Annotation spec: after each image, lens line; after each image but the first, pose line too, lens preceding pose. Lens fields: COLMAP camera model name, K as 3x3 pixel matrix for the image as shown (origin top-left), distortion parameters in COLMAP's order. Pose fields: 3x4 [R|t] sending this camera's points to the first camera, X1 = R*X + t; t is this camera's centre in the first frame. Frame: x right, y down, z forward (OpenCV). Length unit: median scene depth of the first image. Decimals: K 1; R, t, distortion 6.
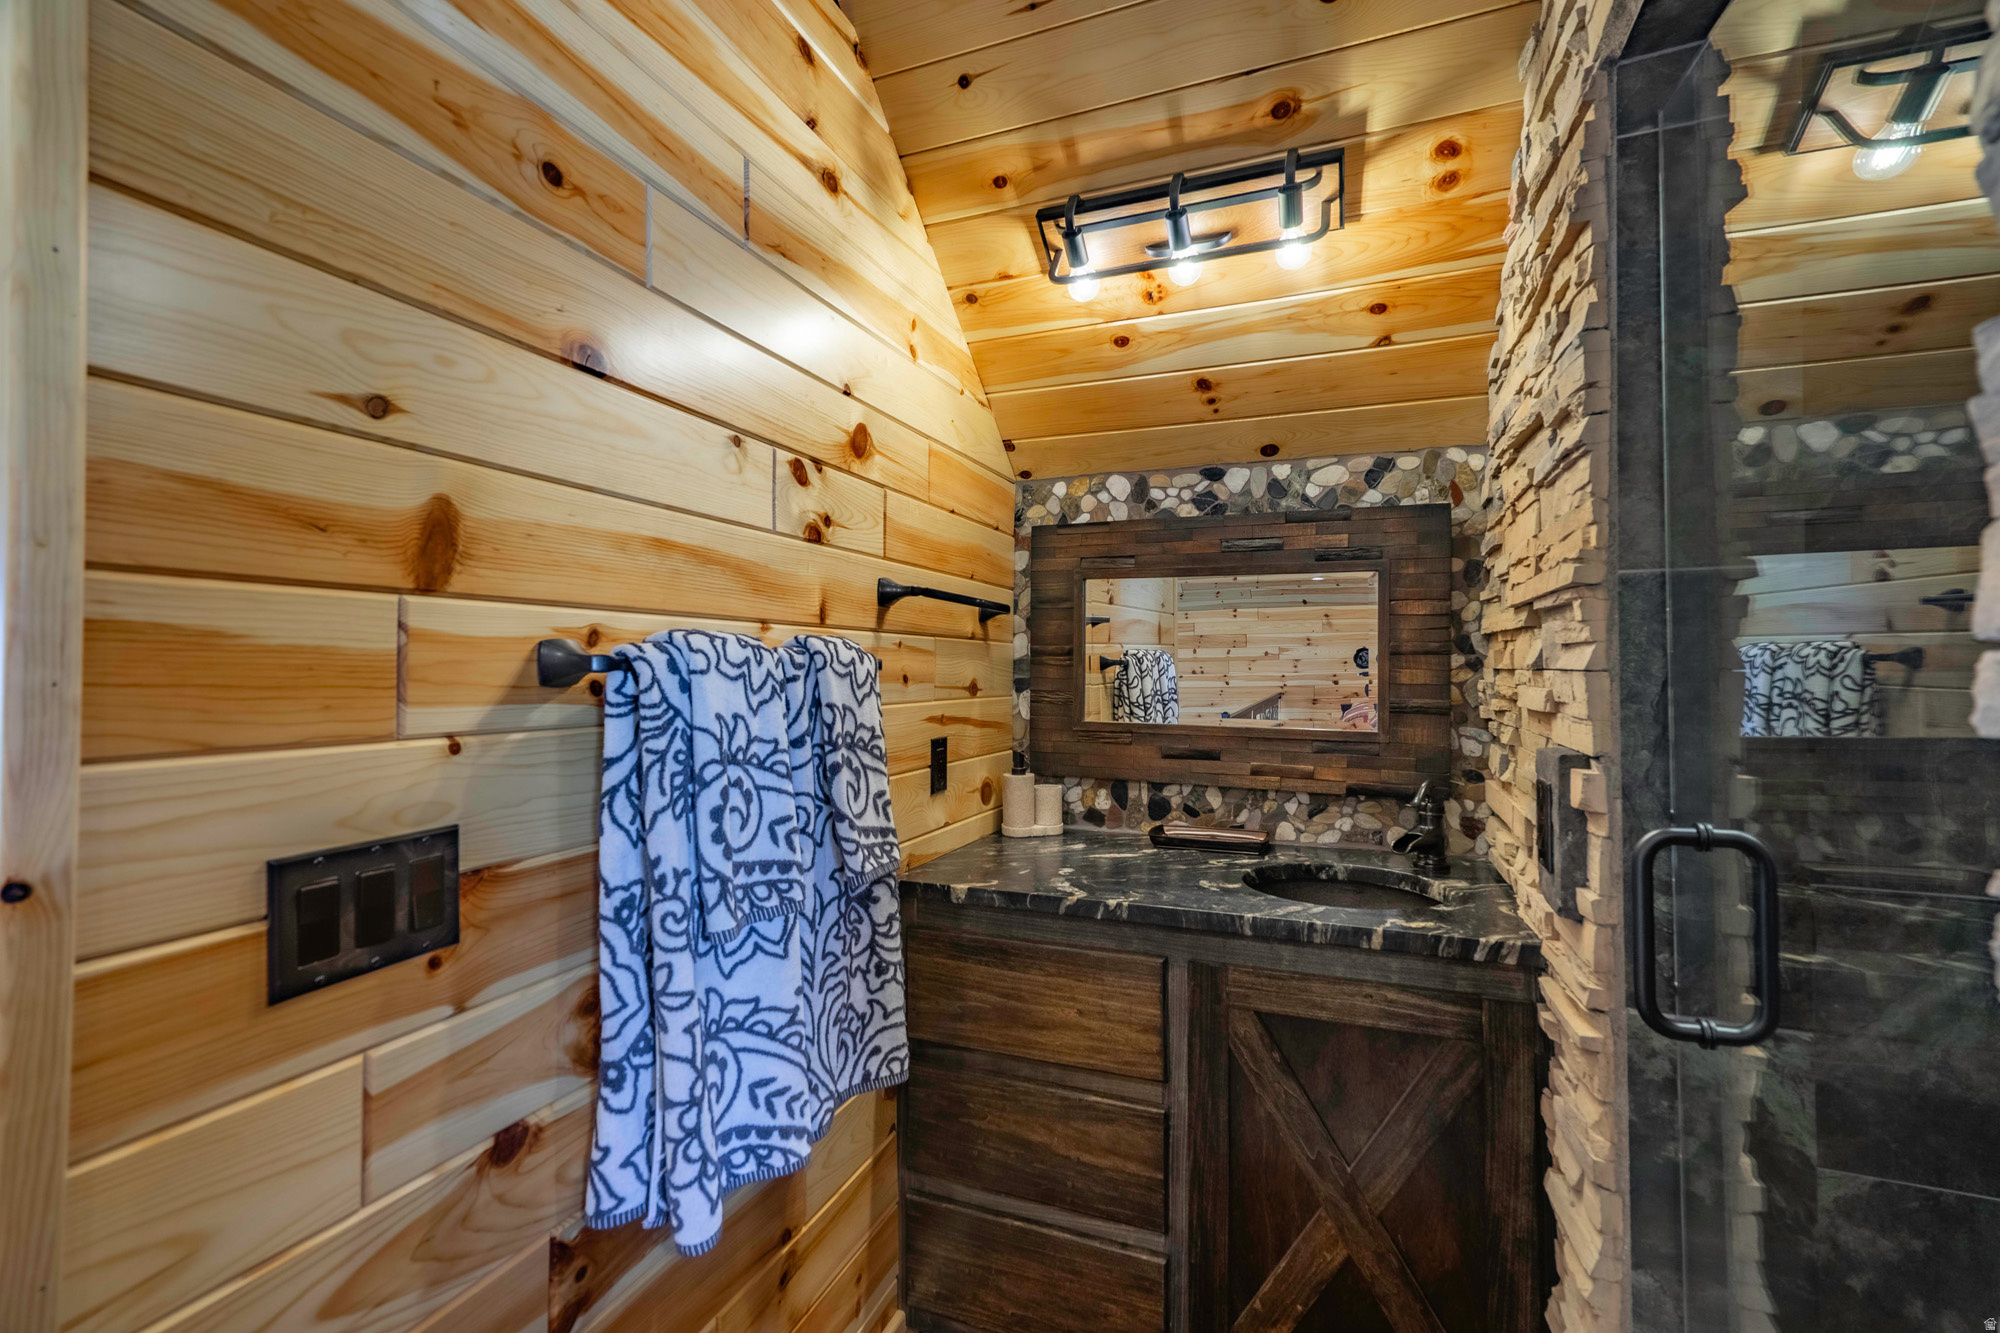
lens RADIAL K [[893.5, 0, 992.7], [0, 893.5, 649.2], [0, 0, 1]] dist [0.010841, 0.000822]
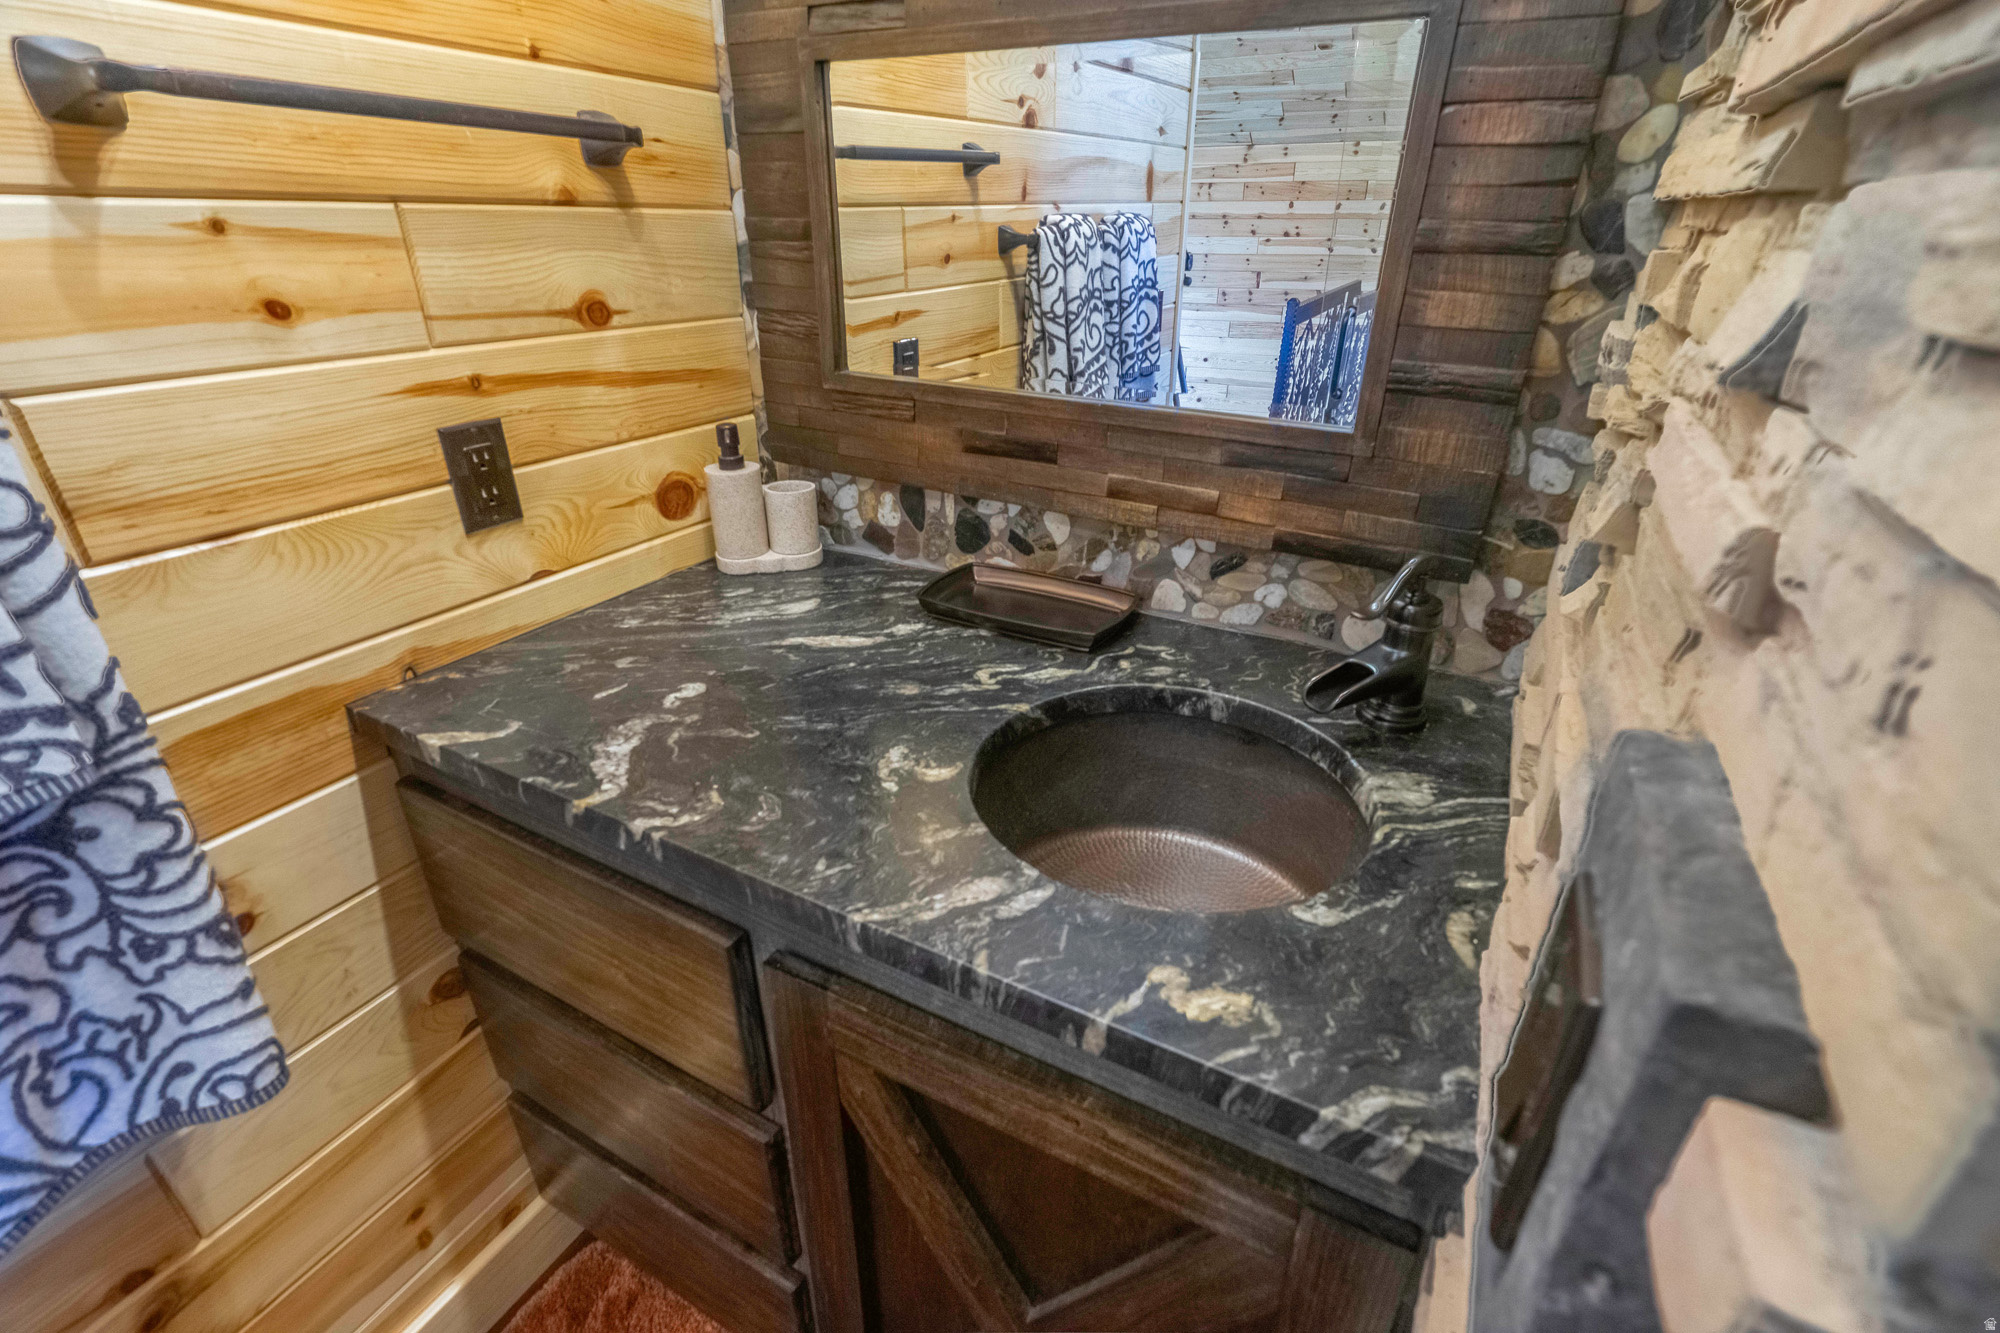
lens RADIAL K [[902.4, 0, 1005.5], [0, 902.4, 663.3], [0, 0, 1]] dist [-0.000470, 0.002391]
pose [[0.993774, 0.052795, -0.098113, 0.296296], [-0.001558, 0.887104, 0.461567, -0.018223], [0.111405, -0.458540, 0.881663, 0.497313]]
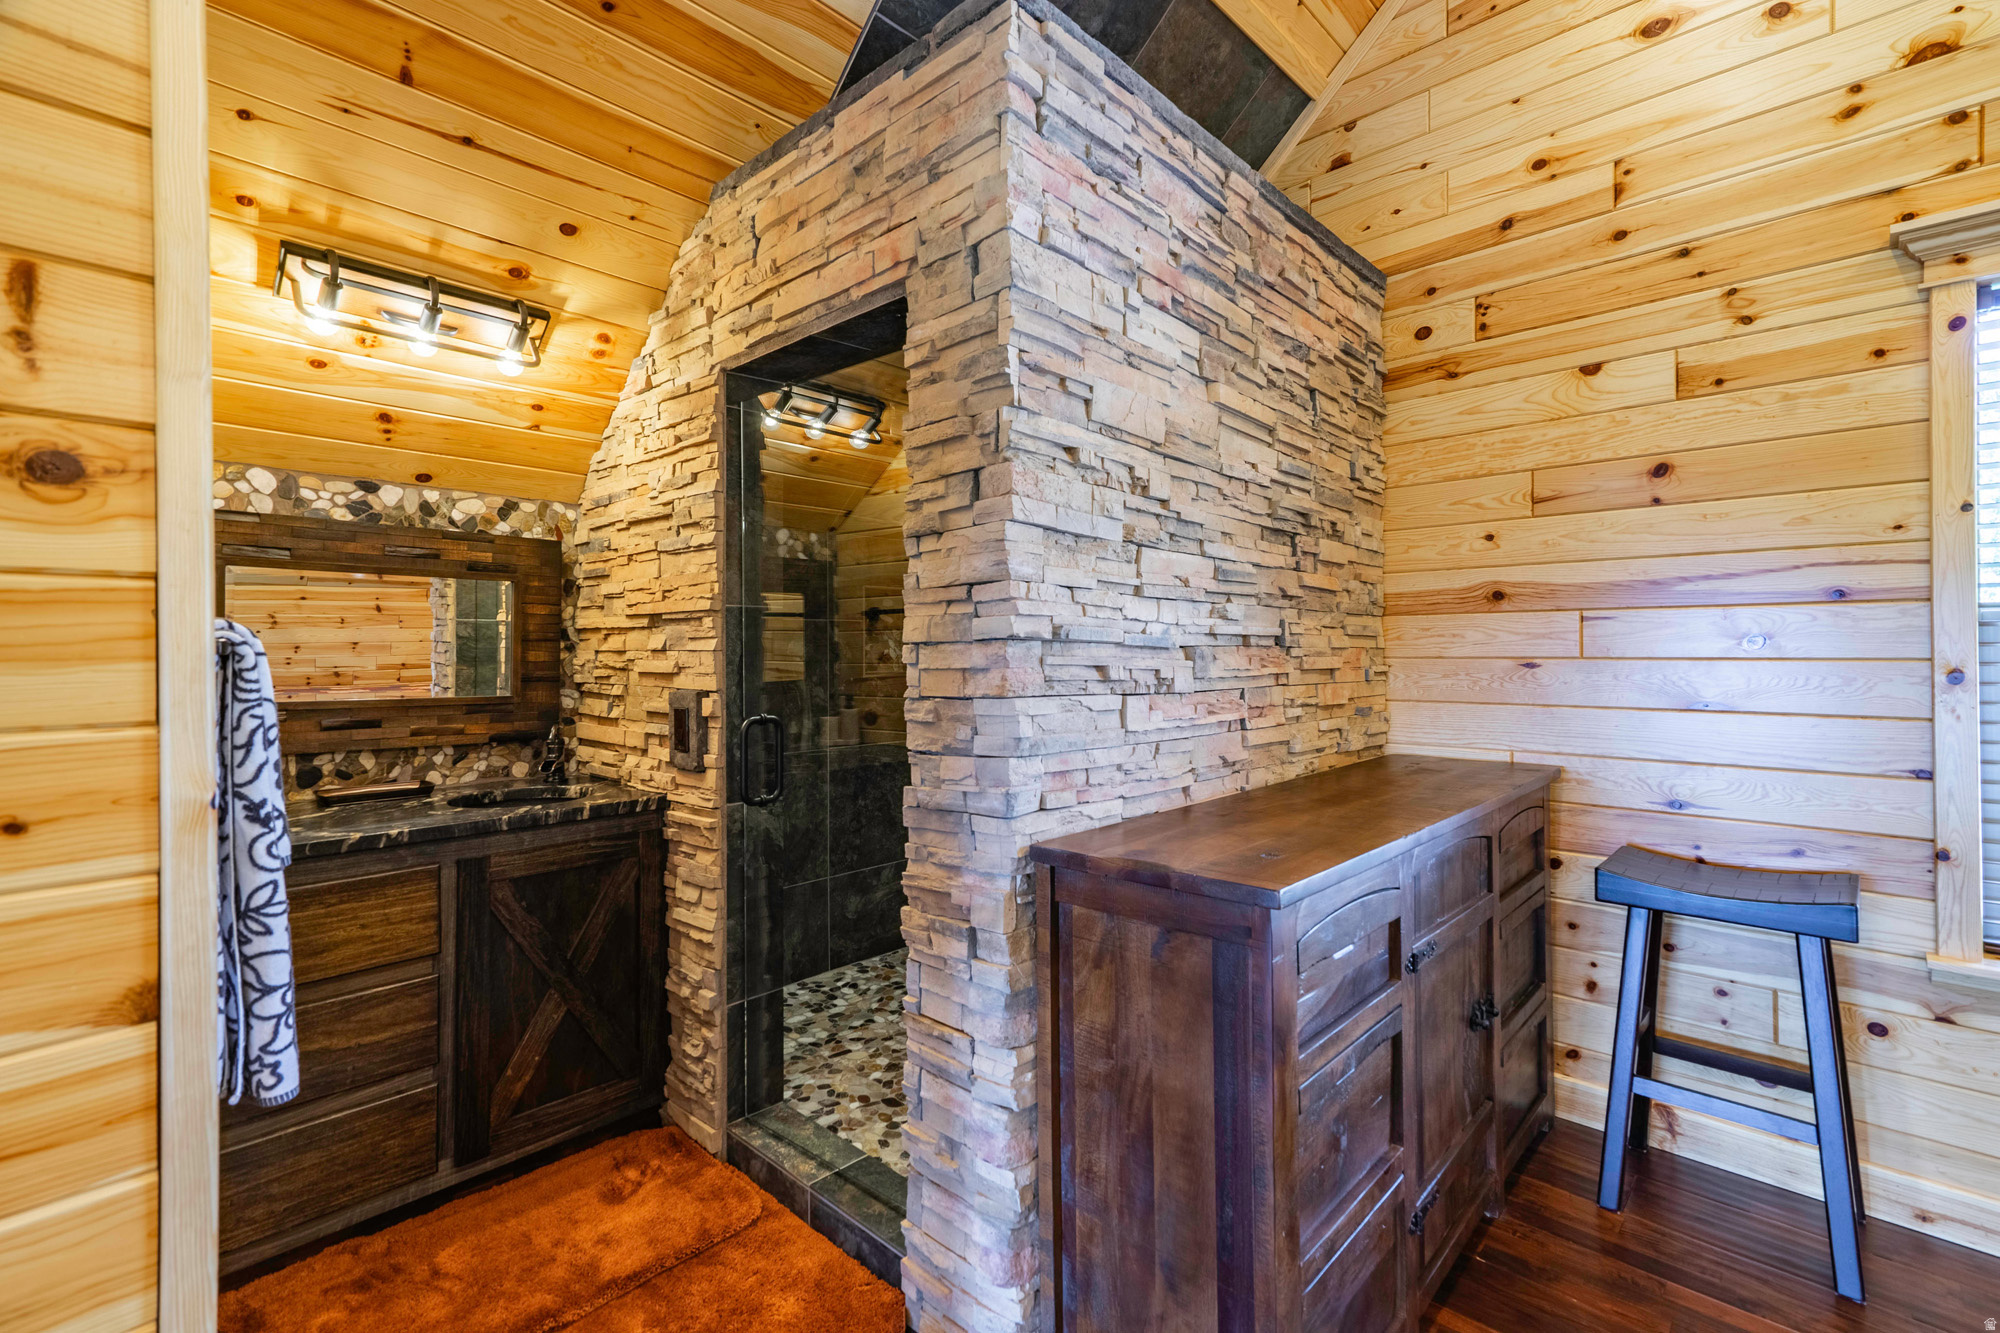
lens RADIAL K [[893.5, 0, 992.7], [0, 893.5, 649.2], [0, 0, 1]] dist [0.010841, 0.000822]
pose [[0.359096, -0.001881, 0.933299, -0.610428], [-0.015172, 0.999854, 0.007853, -0.003612], [-0.933177, -0.016980, 0.359015, -0.214121]]
